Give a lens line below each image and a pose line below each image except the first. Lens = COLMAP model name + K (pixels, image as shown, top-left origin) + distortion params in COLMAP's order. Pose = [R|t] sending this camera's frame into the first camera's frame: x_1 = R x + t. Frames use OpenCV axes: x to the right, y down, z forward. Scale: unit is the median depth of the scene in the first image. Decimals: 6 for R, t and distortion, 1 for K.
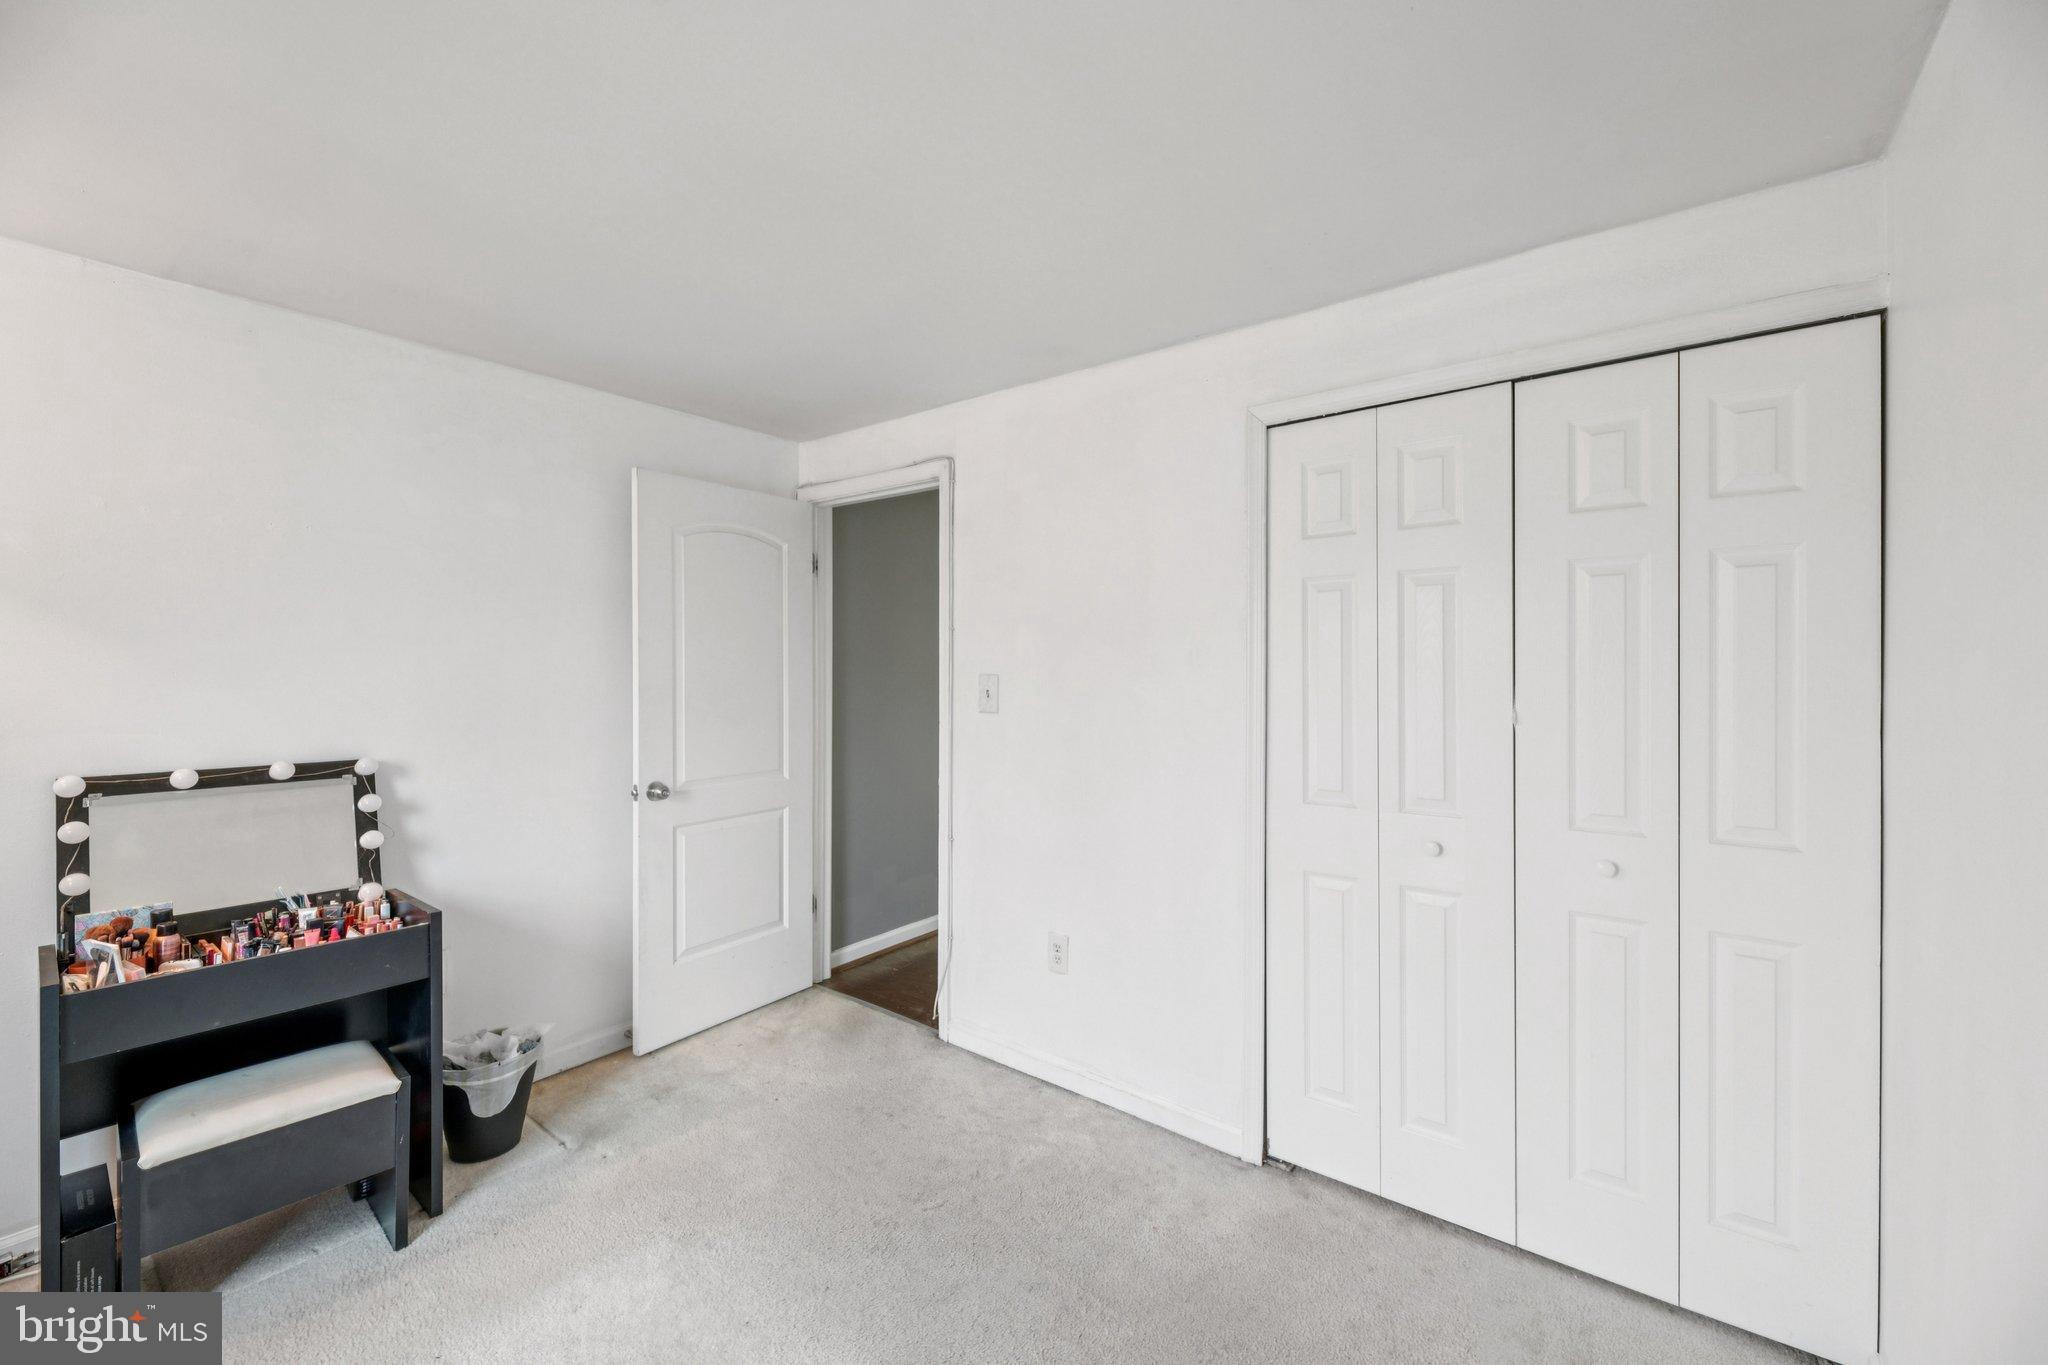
lens RADIAL K [[829.4, 0, 1036.8], [0, 829.4, 666.9], [0, 0, 1]] dist [-0.000088, -0.004433]
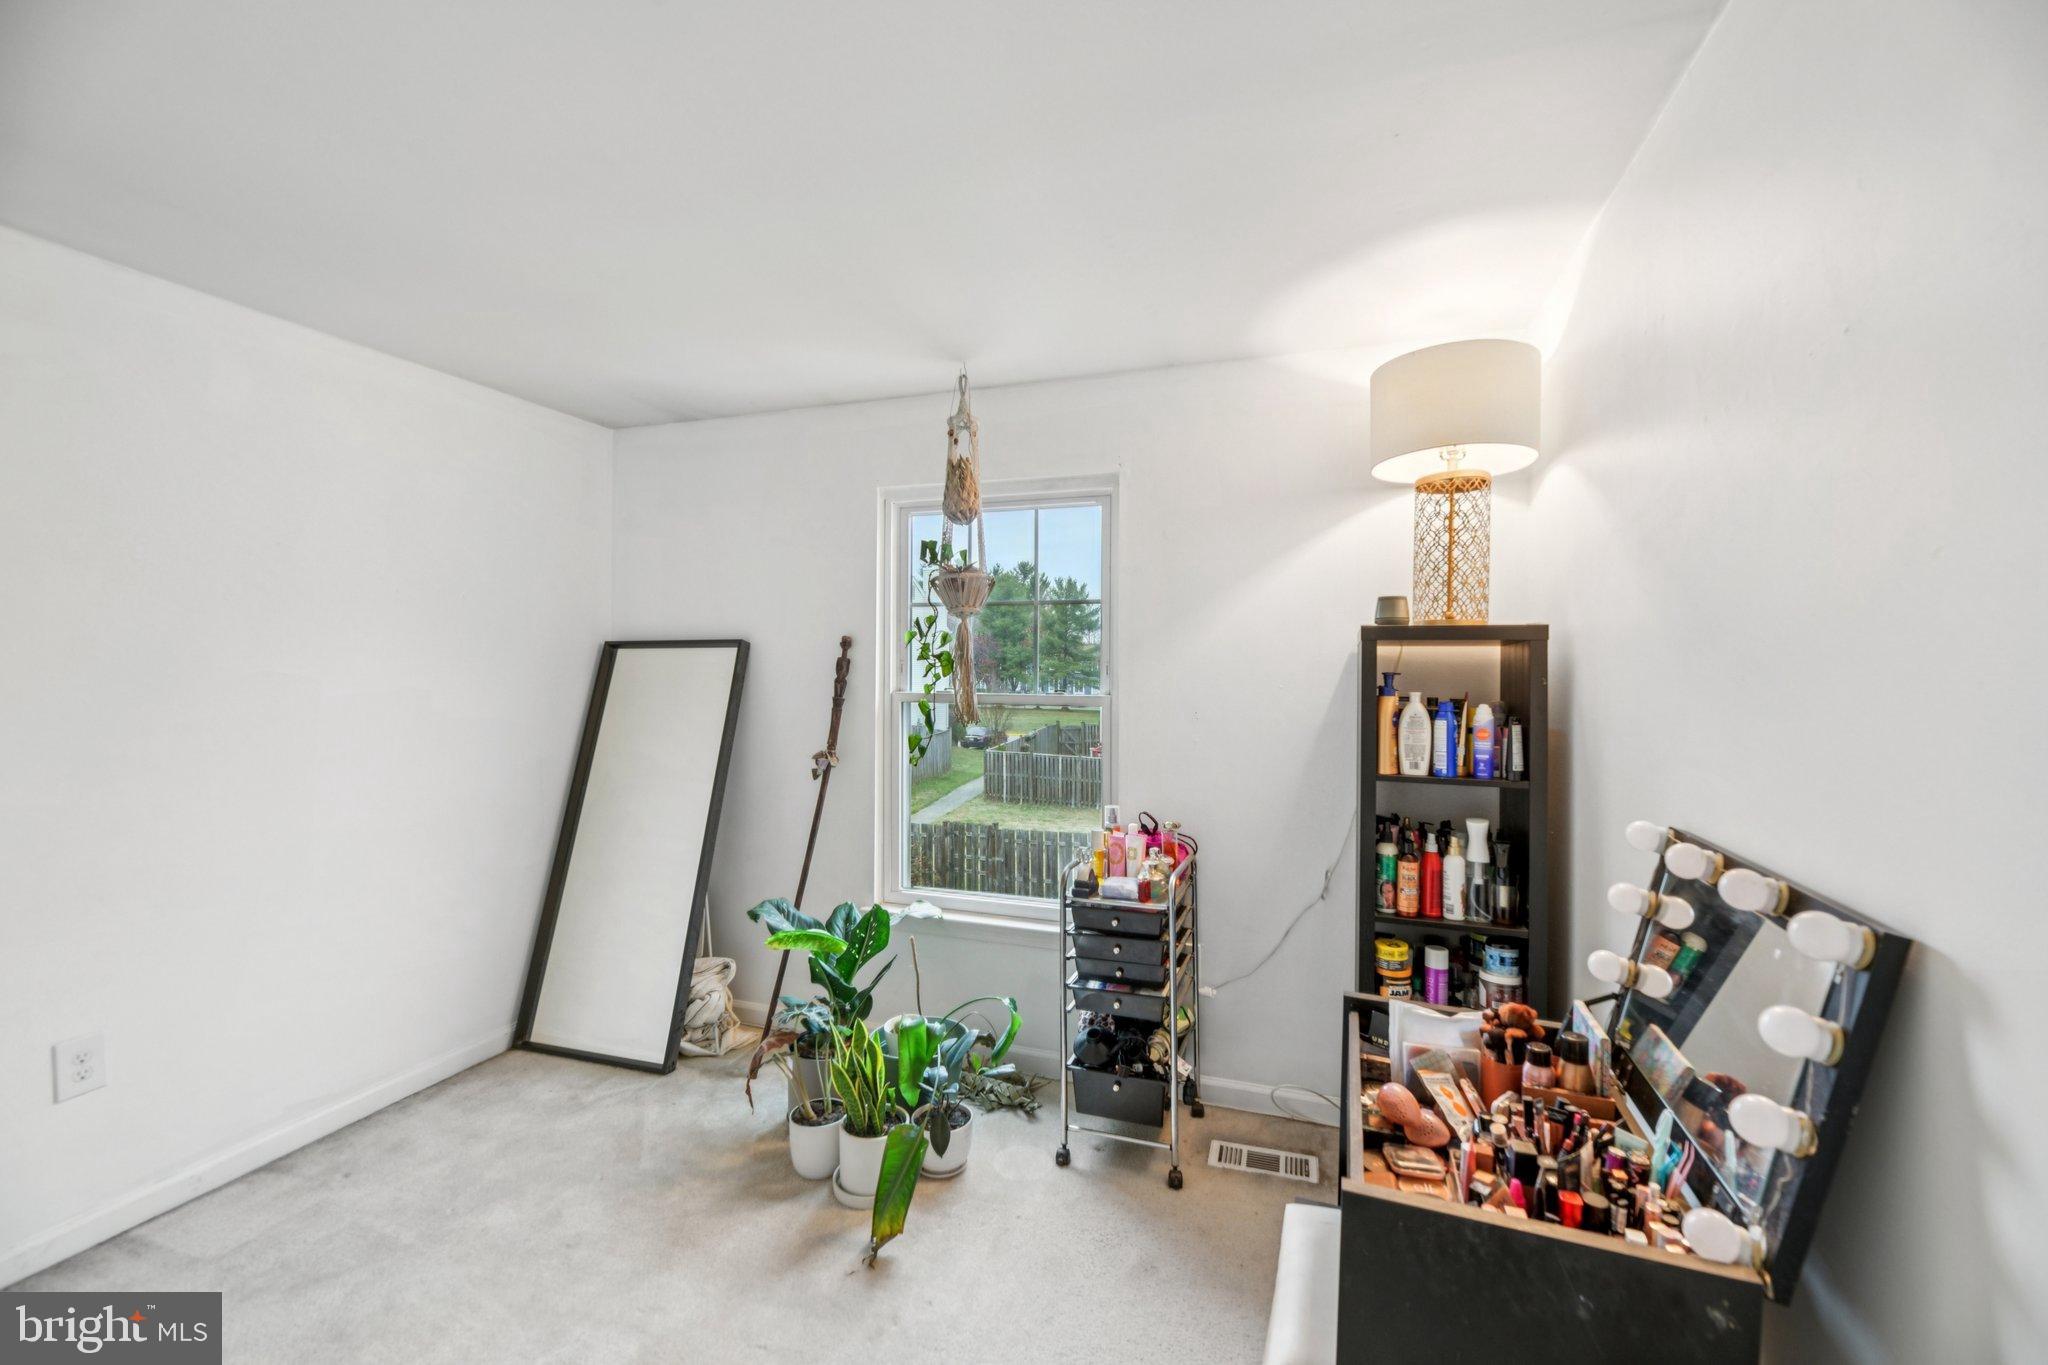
lens RADIAL K [[829.4, 0, 1036.8], [0, 829.4, 666.9], [0, 0, 1]] dist [-0.000088, -0.004433]
pose [[-0.948448, -0.005961, -0.316875, -0.380075], [-0.002901, 0.999944, -0.010129, 0.006479], [0.316918, -0.008688, -0.948413, 1.293361]]
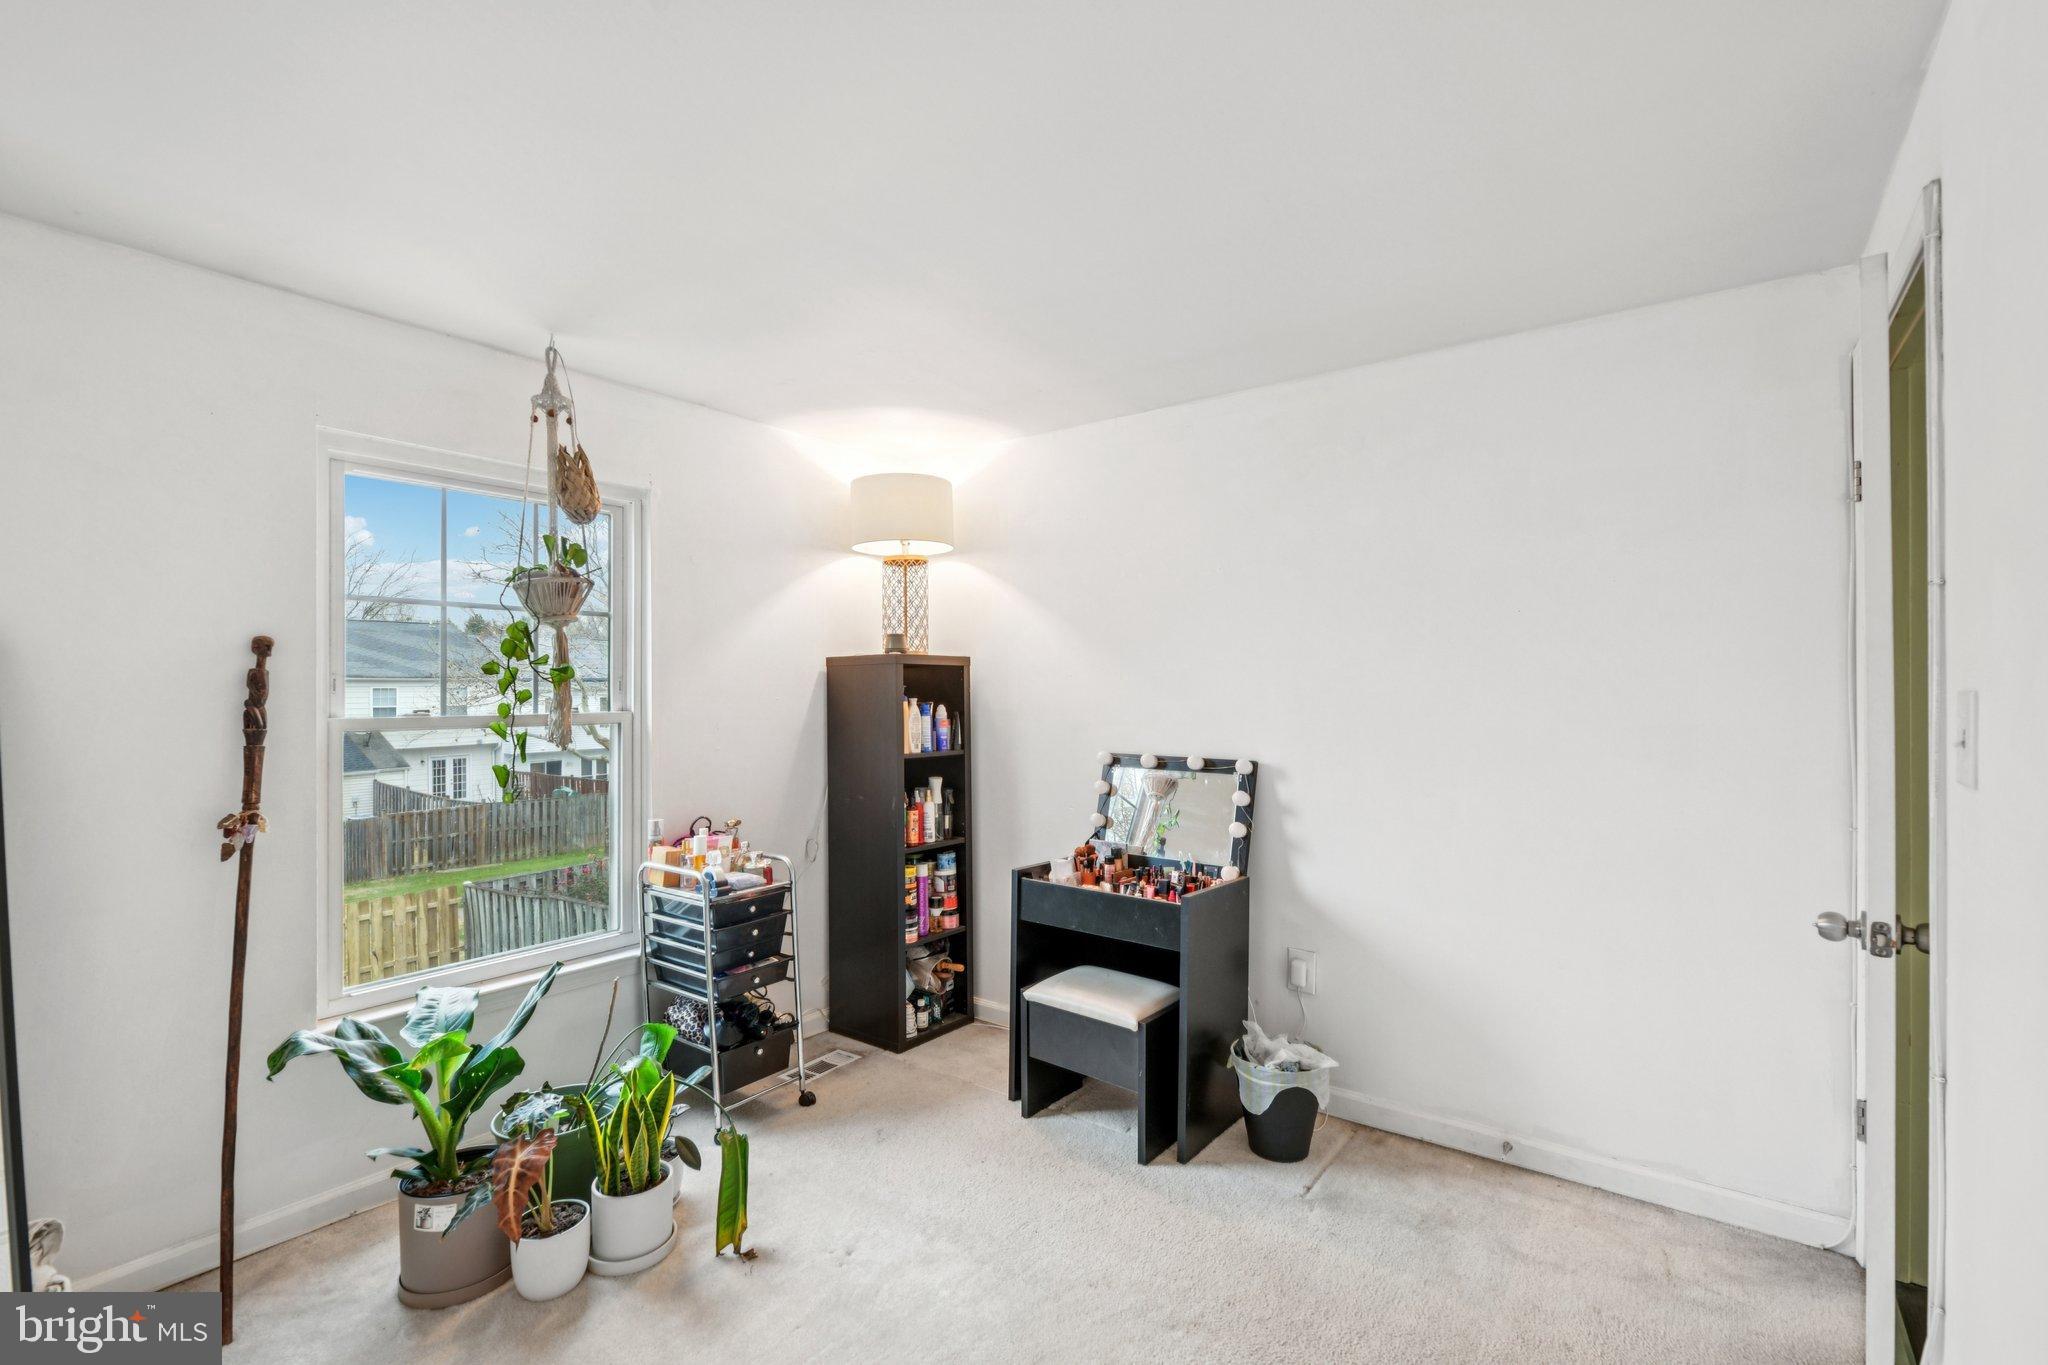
lens RADIAL K [[905.4, 0, 1024.0], [0, 905.4, 682.5], [0, 0, 1]] dist [0.000152, -0.000037]
pose [[0.005834, -0.003023, -0.999978, 0.481593], [0.008948, 0.999956, -0.002971, 0.002852], [0.999943, -0.008930, 0.005861, 0.717335]]
